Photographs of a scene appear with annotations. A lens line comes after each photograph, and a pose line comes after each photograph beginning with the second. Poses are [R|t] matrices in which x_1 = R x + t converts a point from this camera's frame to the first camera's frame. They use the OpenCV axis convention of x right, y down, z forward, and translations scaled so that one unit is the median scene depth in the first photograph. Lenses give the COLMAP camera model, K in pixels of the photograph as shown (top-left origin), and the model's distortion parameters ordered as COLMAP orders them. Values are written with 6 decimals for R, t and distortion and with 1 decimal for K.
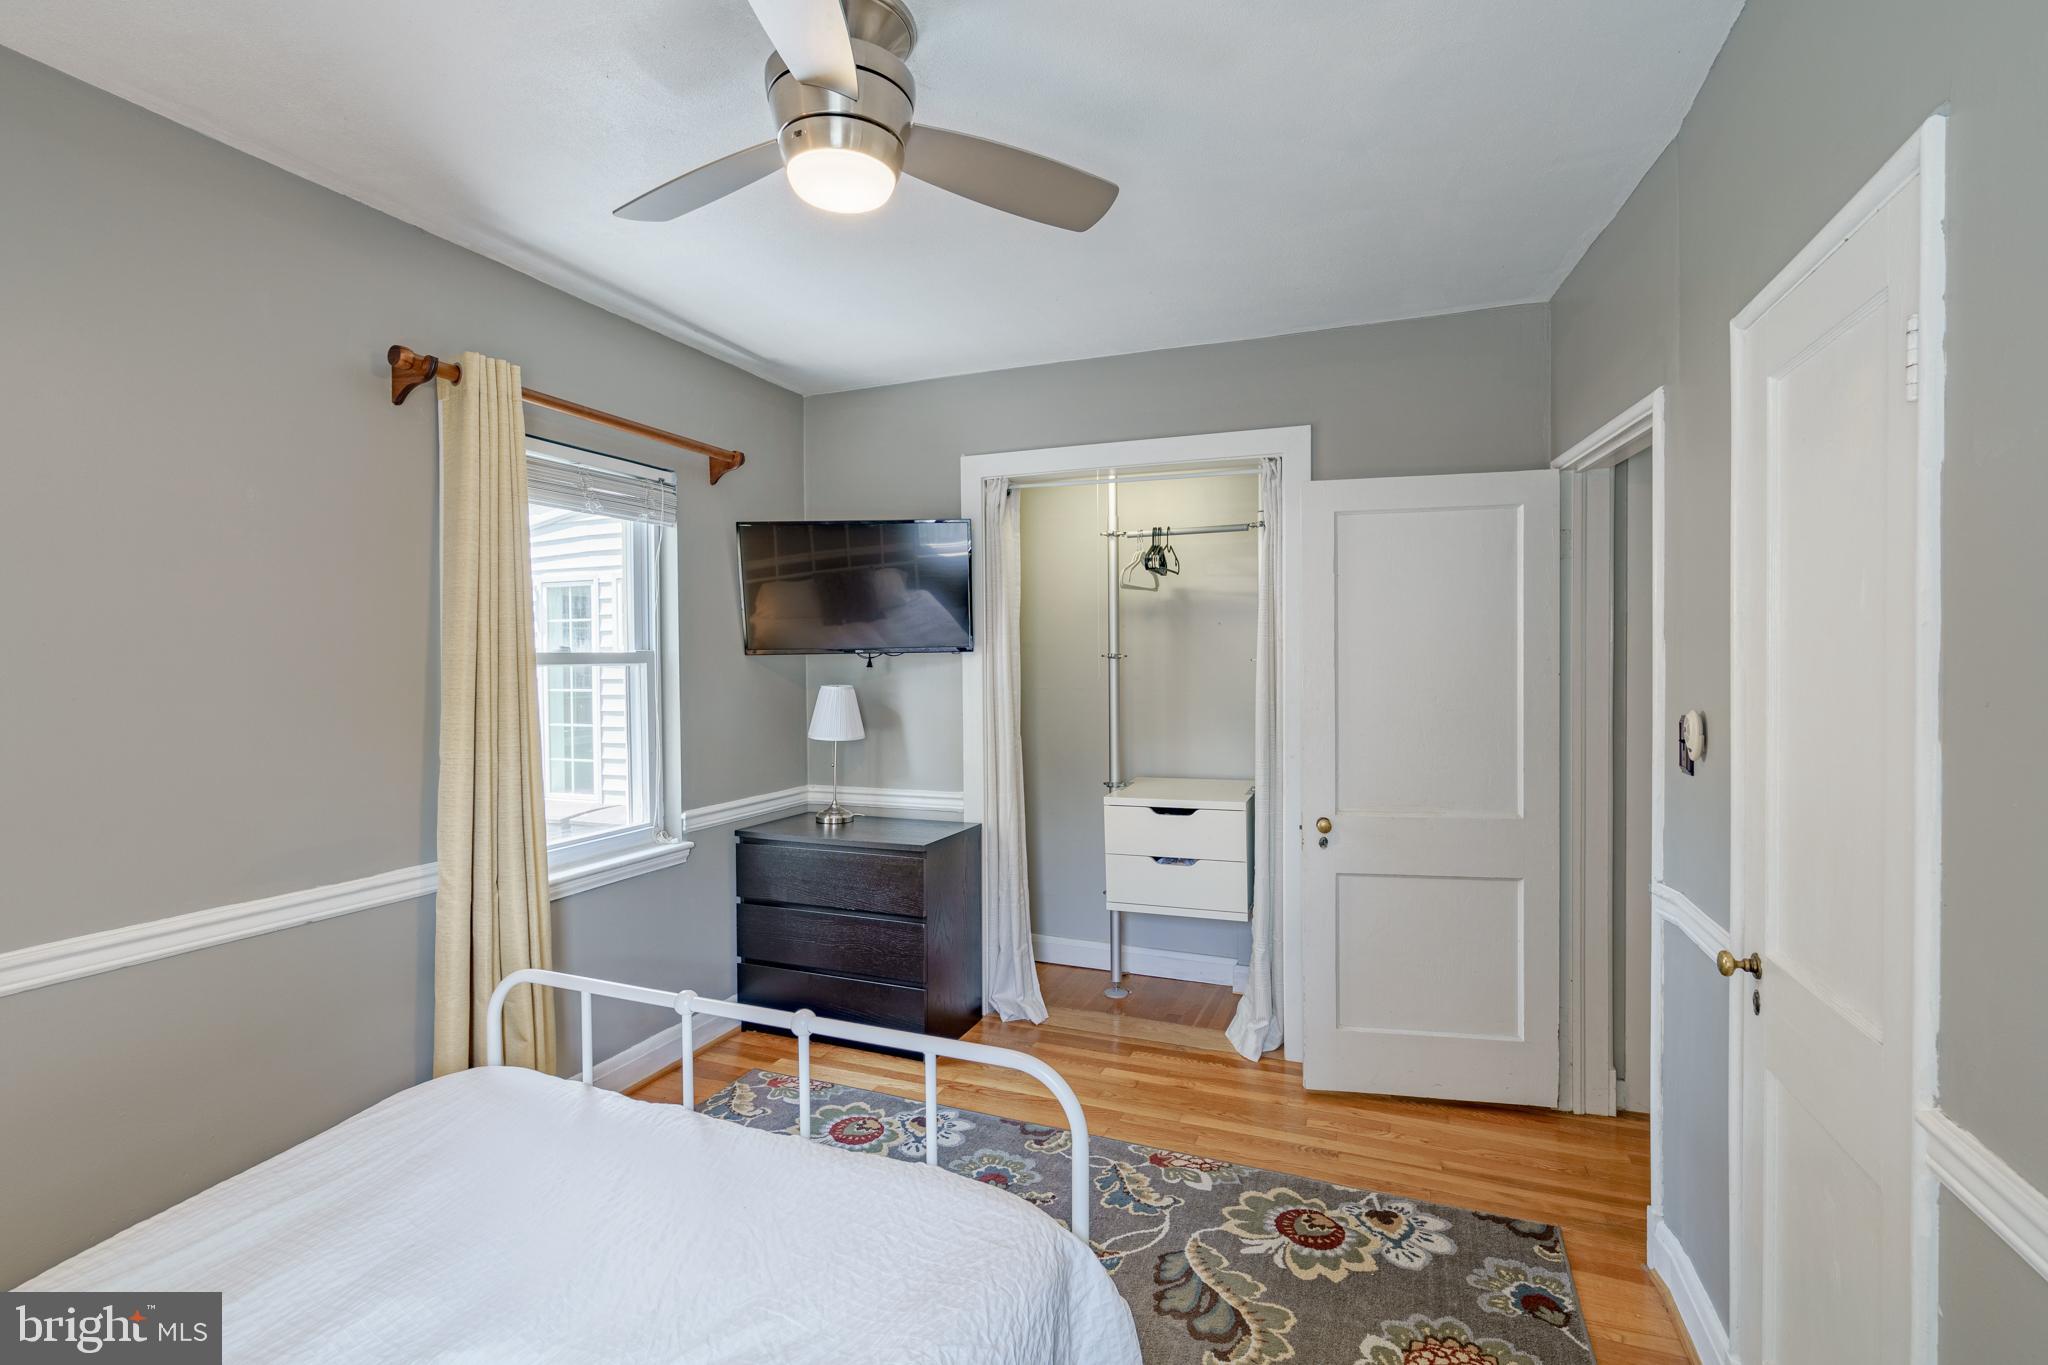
lens RADIAL K [[948.1, 0, 1028.0], [0, 948.1, 682.1], [0, 0, 1]] dist [0.002050, -0.000180]
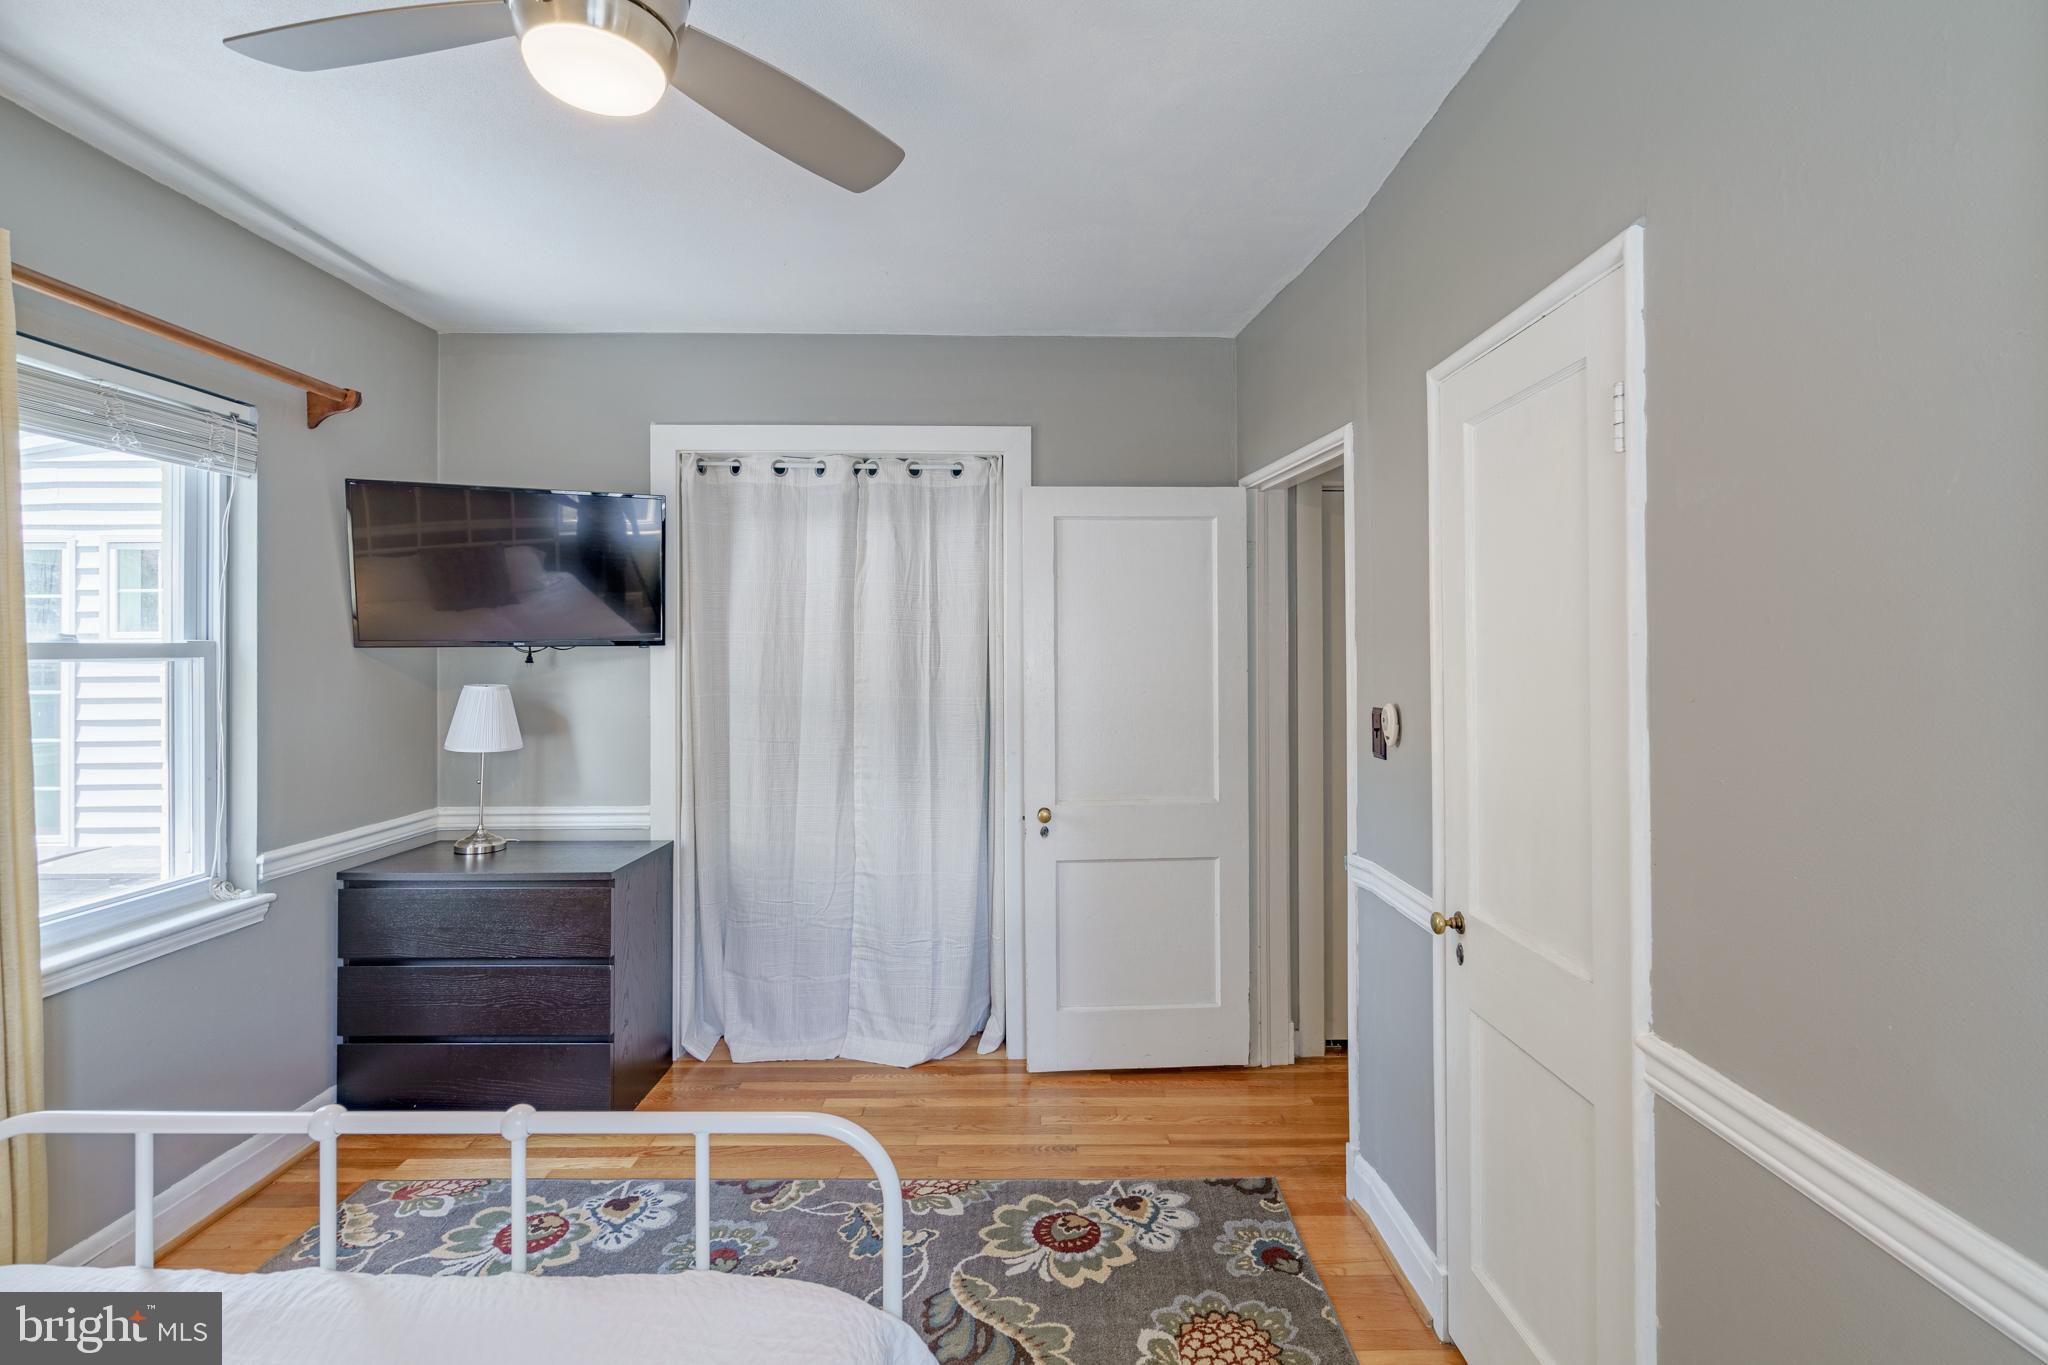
lens RADIAL K [[948.1, 0, 1054.1], [0, 948.1, 648.2], [0, 0, 1]] dist [0.002050, -0.000180]
pose [[0.922780, 0.007243, 0.385259, -0.094323], [0.003881, 0.999598, -0.028089, -0.004824], [-0.385307, 0.027415, 0.922381, 0.070308]]
